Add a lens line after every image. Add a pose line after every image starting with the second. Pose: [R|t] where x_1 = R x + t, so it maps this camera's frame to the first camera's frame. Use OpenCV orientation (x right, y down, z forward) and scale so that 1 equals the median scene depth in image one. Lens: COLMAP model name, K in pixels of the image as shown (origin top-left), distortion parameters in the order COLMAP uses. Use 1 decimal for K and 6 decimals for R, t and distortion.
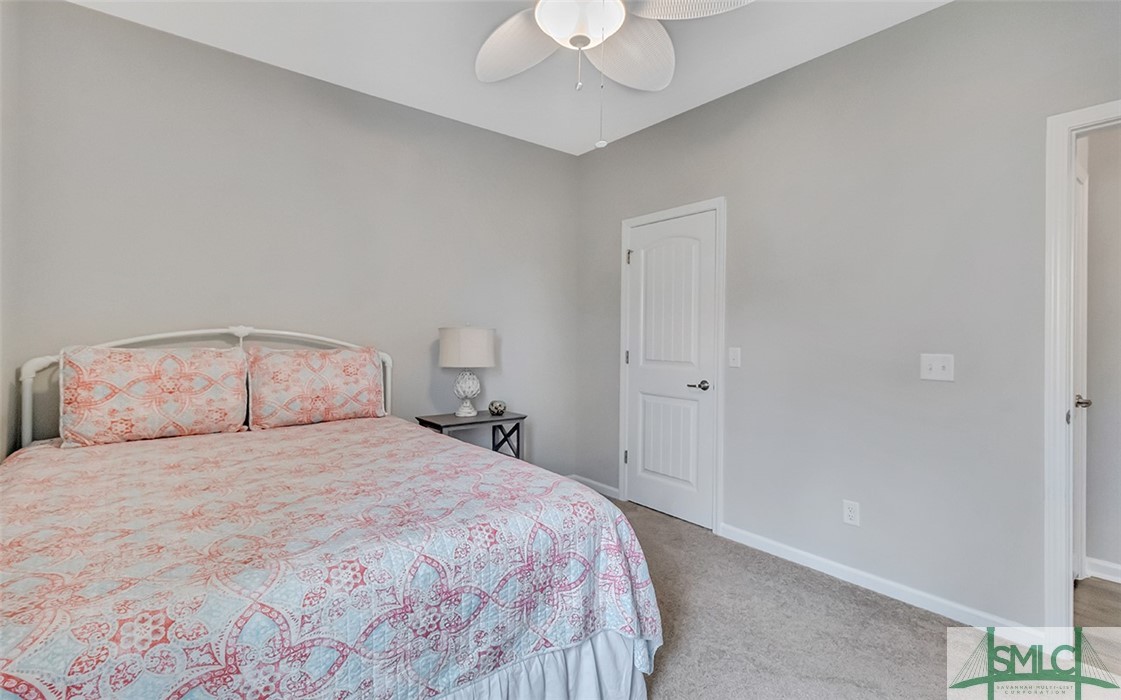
lens RADIAL K [[525.8, 0, 563.5], [0, 525.8, 331.6], [0, 0, 1]] dist [0.001766, 0.000389]
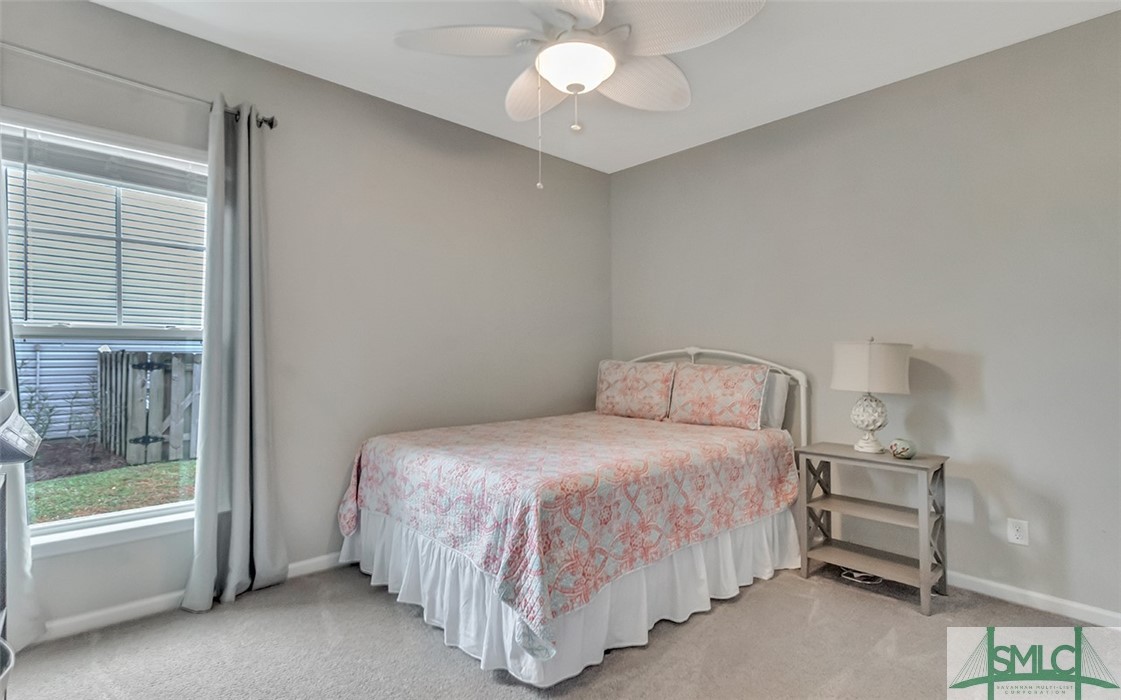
lens RADIAL K [[542.7, 0, 556.9], [0, 542.7, 333.2], [0, 0, 1]] dist [-0.001799, -0.000831]
pose [[0.059501, -0.044318, -0.997244, 0.936250], [0.008661, 0.998999, -0.043879, 0.015022], [0.998191, -0.006027, 0.059826, 0.691089]]
